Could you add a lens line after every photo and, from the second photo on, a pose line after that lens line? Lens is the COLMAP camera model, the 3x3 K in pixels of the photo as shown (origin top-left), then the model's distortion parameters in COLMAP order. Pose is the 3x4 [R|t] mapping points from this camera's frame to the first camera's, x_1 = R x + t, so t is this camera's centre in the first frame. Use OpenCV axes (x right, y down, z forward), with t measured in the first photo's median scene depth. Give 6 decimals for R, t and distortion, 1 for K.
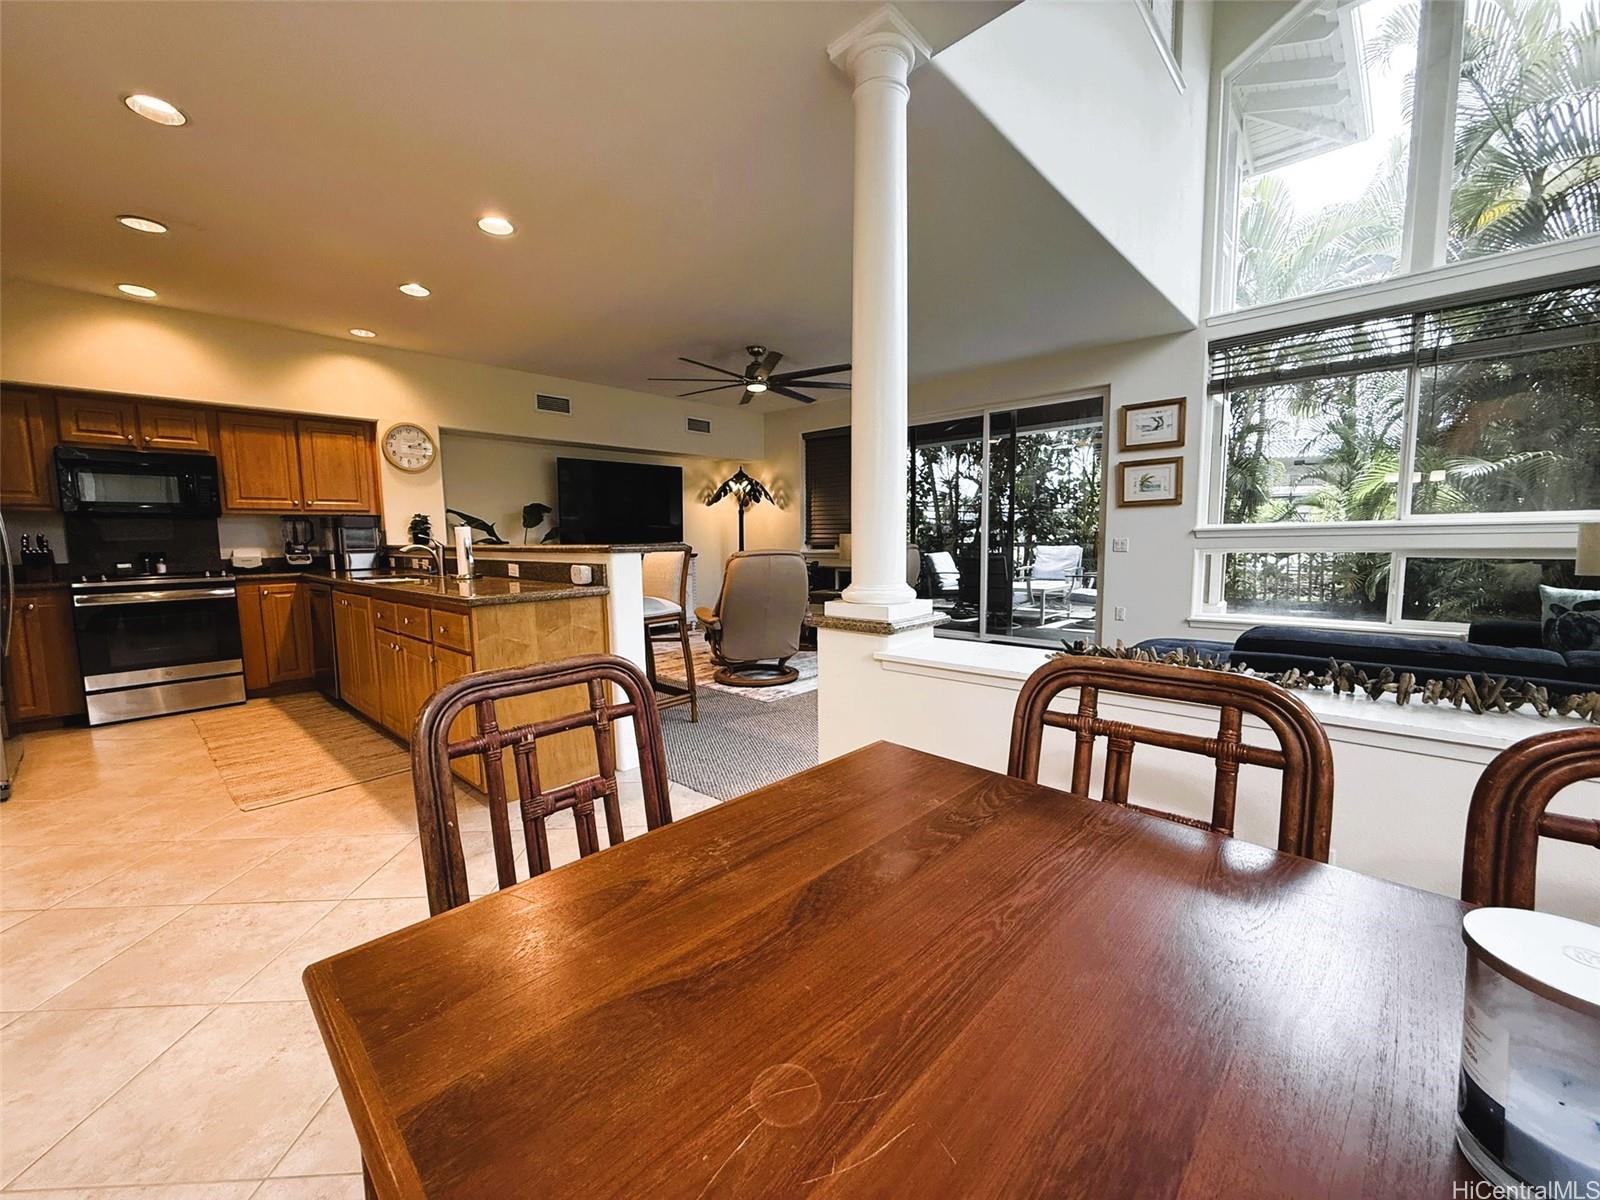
lens RADIAL K [[633.4, 0, 791.0], [0, 633.4, 599.2], [0, 0, 1]] dist [-0.000646, -0.000556]
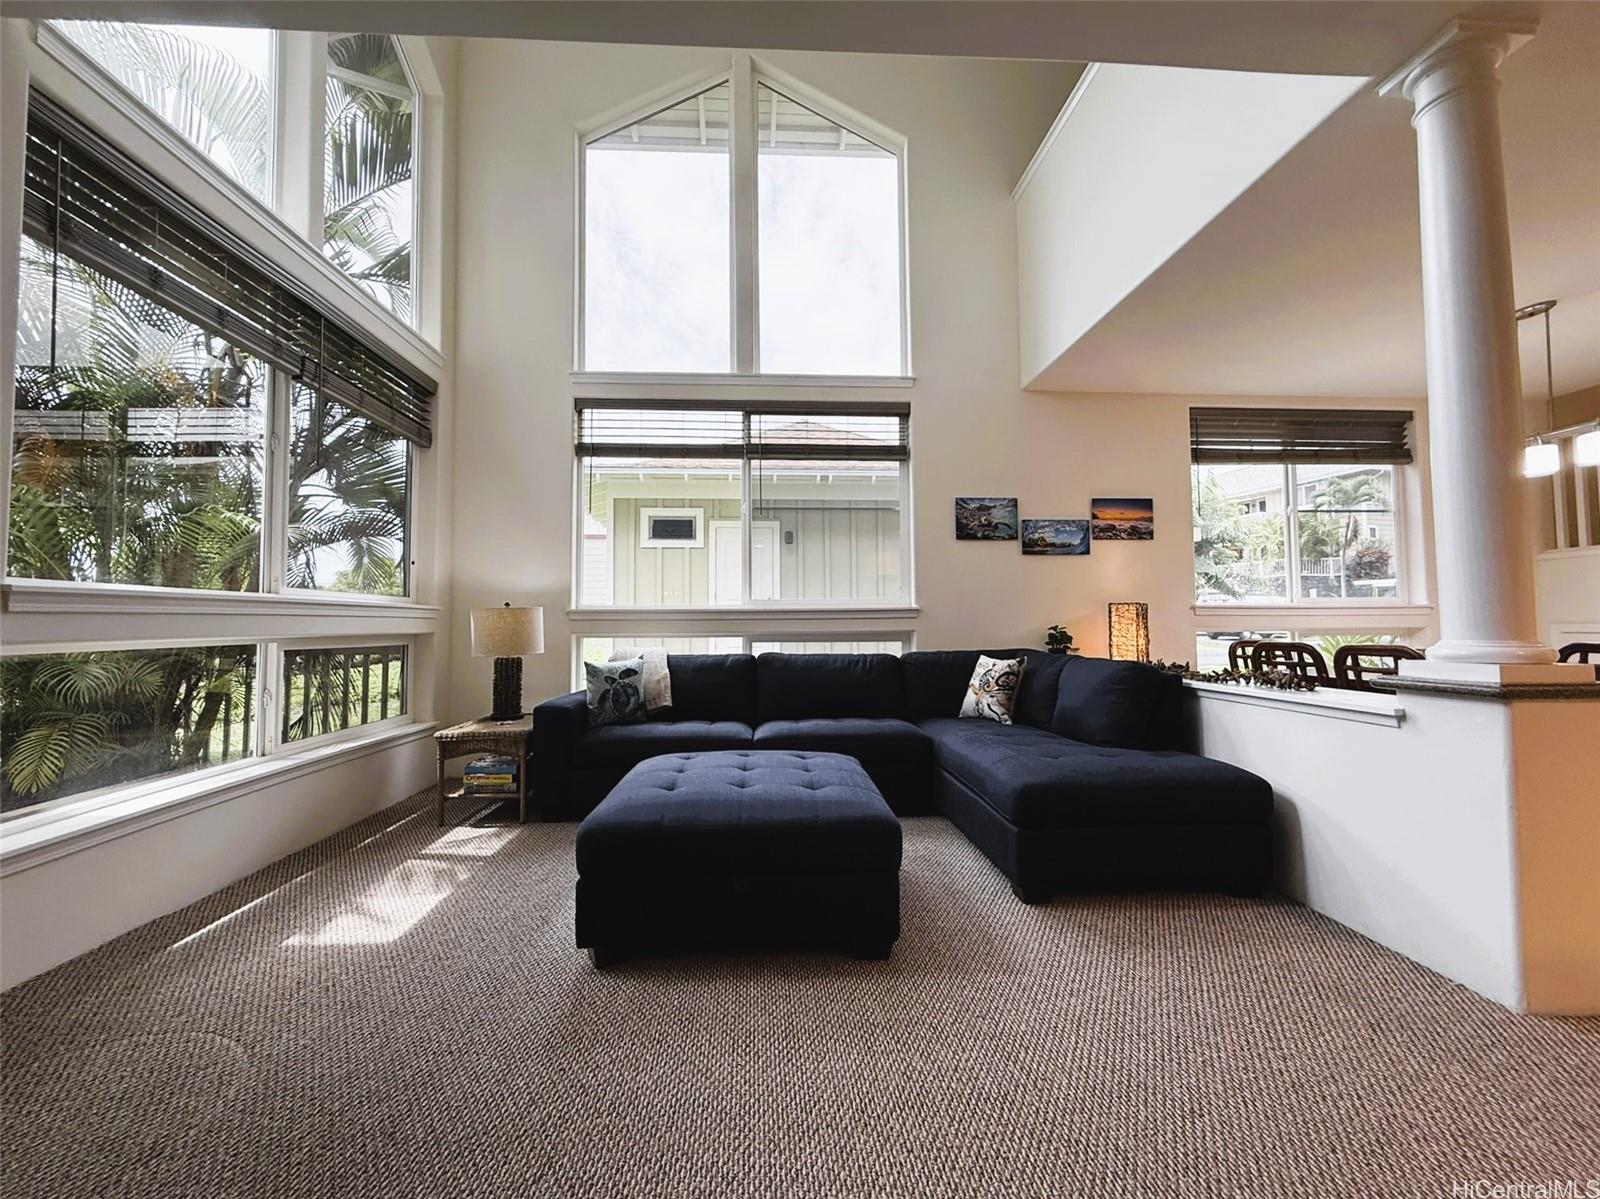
lens RADIAL K [[659.2, 0, 795.8], [0, 659.2, 597.7], [0, 0, 1]] dist [-0.000295, -0.000364]
pose [[-0.718535, 0.049474, 0.693729, 0.079365], [0.087869, 0.995932, 0.019985, -0.079935], [-0.689918, 0.075317, -0.719959, 1.007661]]
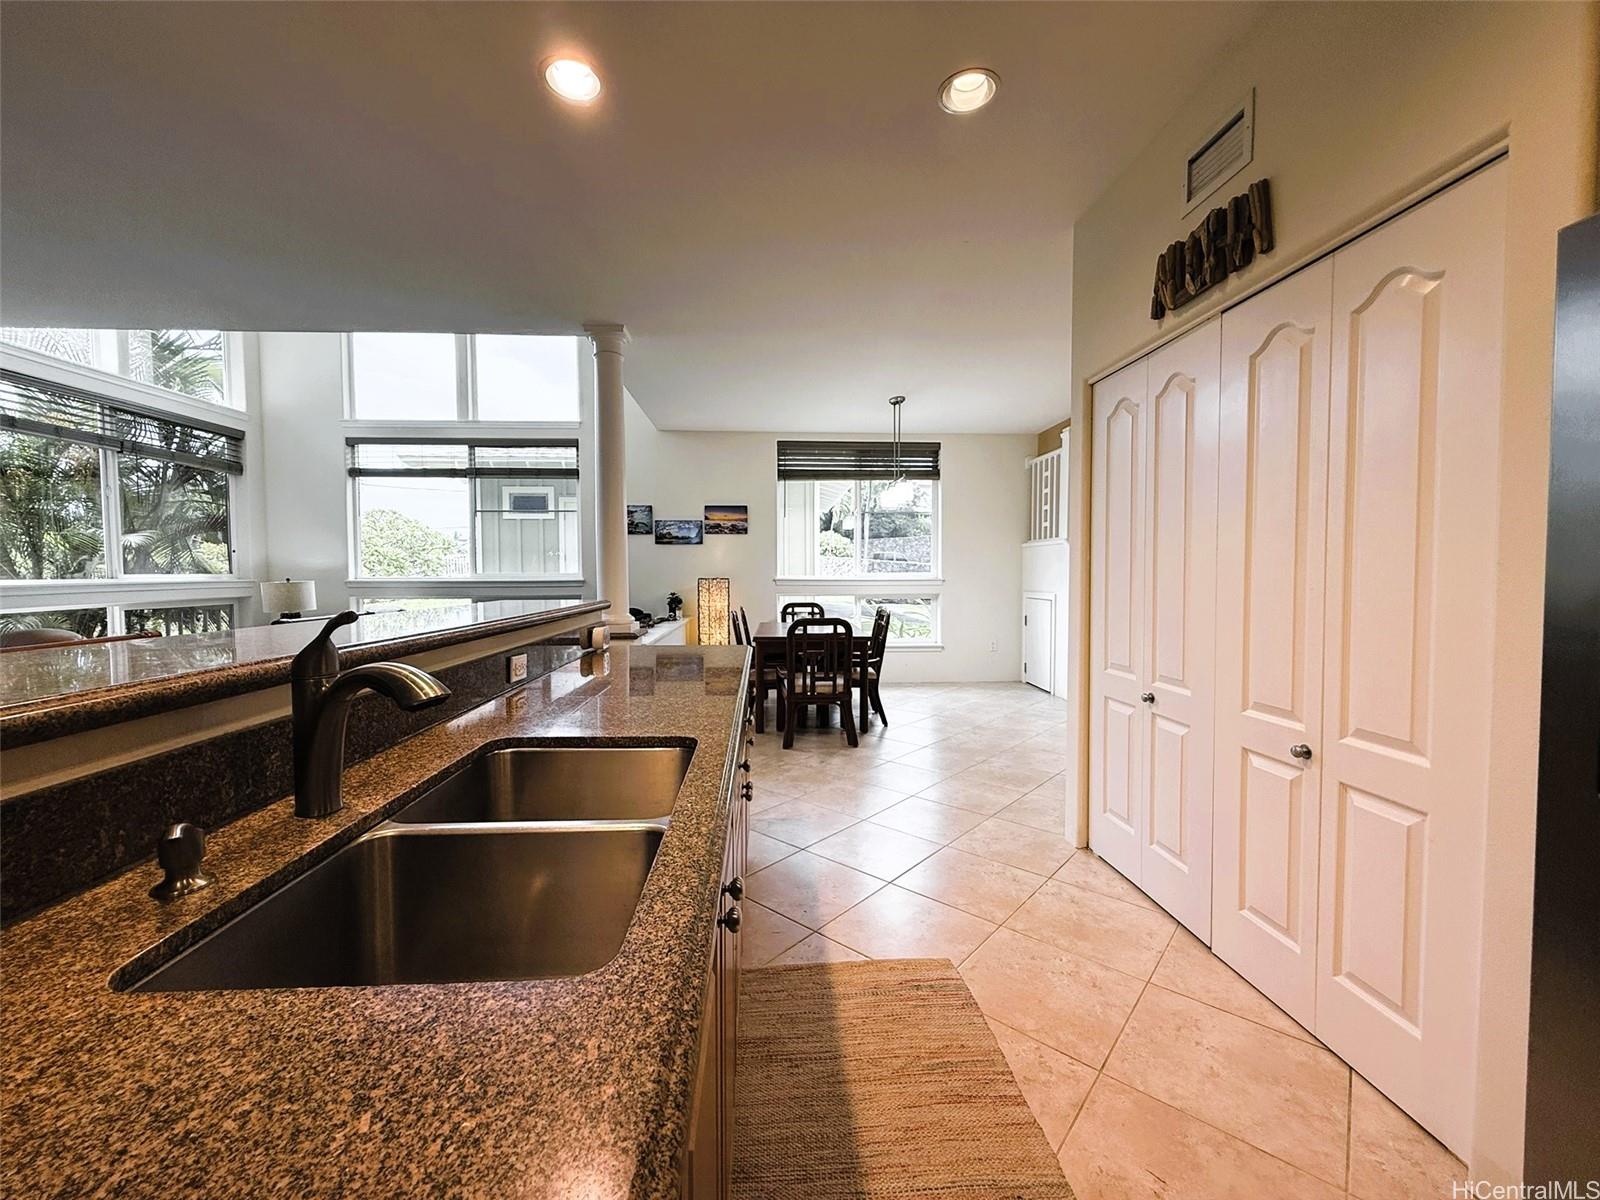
lens RADIAL K [[633.4, 0, 791.0], [0, 633.4, 599.2], [0, 0, 1]] dist [-0.000646, -0.000556]
pose [[-0.712437, -0.014086, 0.701595, -0.669160], [0.084047, 0.990889, 0.105240, -0.095711], [-0.696685, 0.133944, -0.704762, 0.862779]]
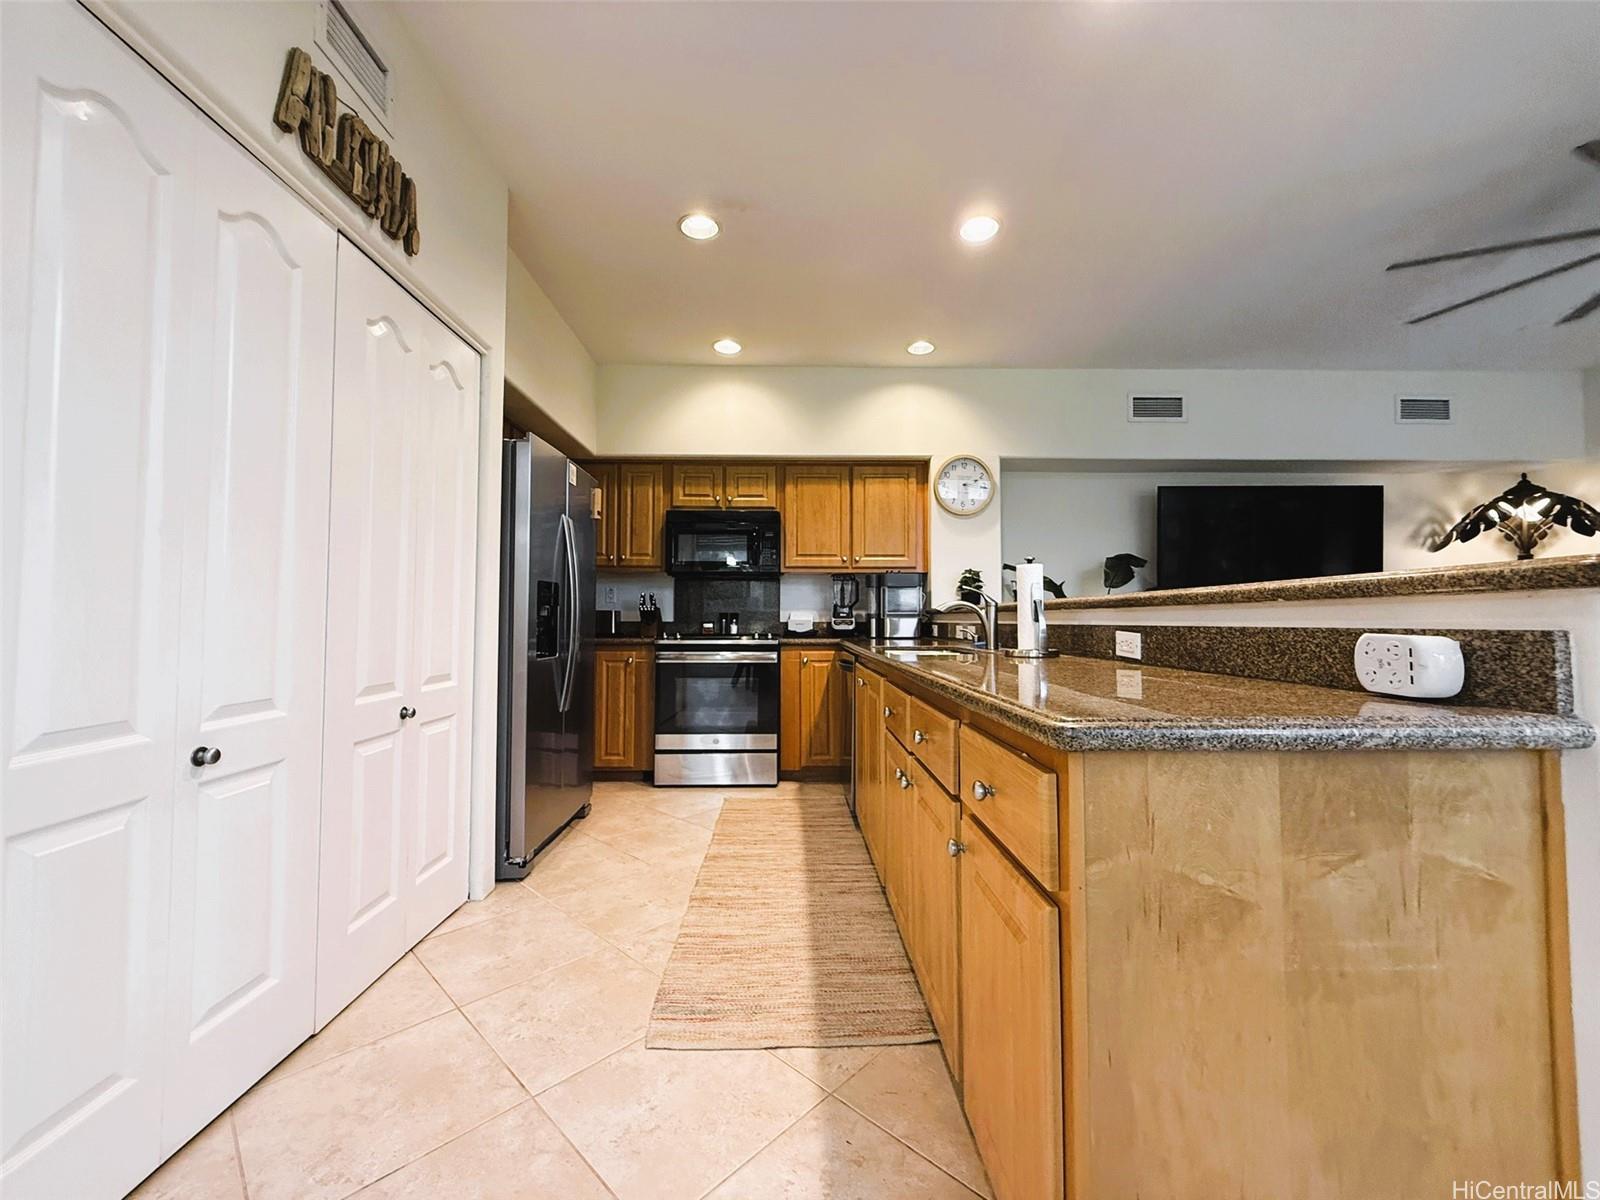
lens RADIAL K [[639.0, 0, 800.0], [0, 639.0, 600.0], [0, 0, 1]] dist [0.002571, 0.000141]
pose [[0.696004, -0.007873, -0.717995, -0.189207], [-0.082834, 0.992384, -0.091178, -0.010476], [0.713244, 0.122934, 0.690050, 0.349150]]
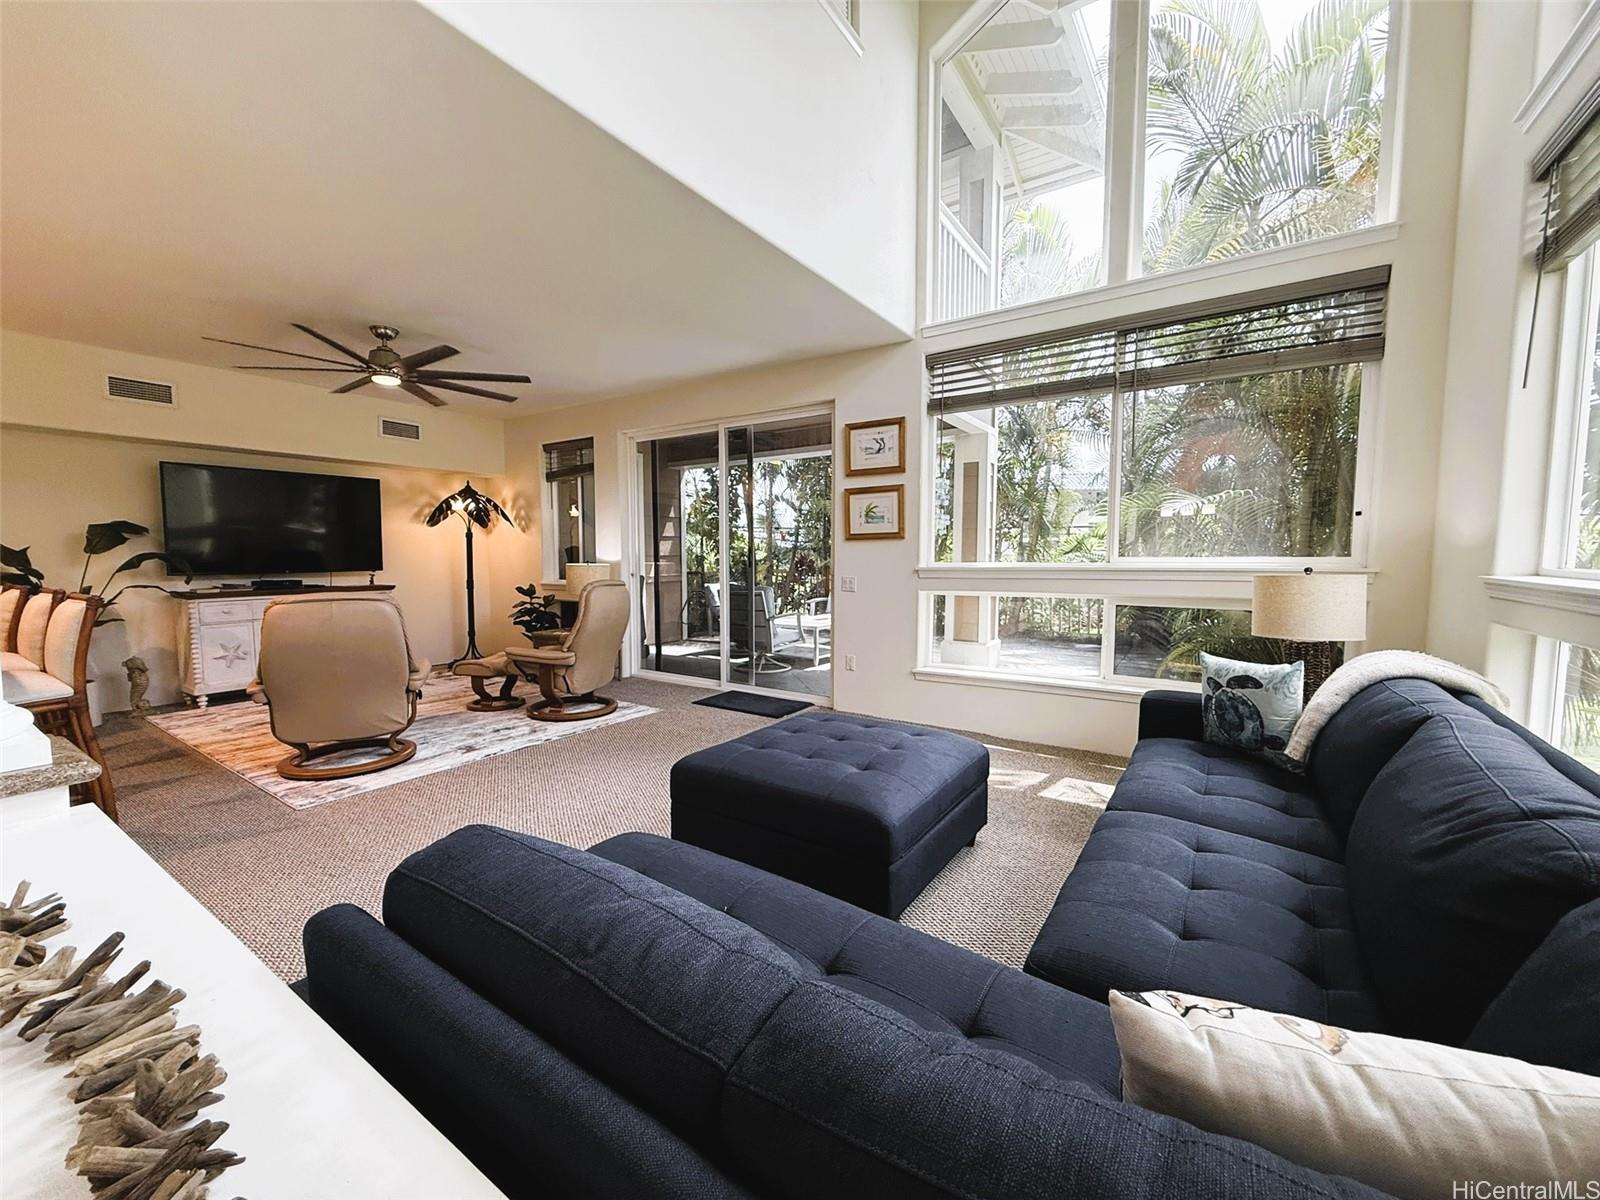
lens RADIAL K [[633.4, 0, 791.0], [0, 633.4, 599.2], [0, 0, 1]] dist [-0.000646, -0.000556]
pose [[0.987261, 0.001188, 0.159103, 0.341741], [0.003470, 0.999573, -0.028997, -0.044215], [-0.159070, 0.029180, 0.986836, 0.175794]]
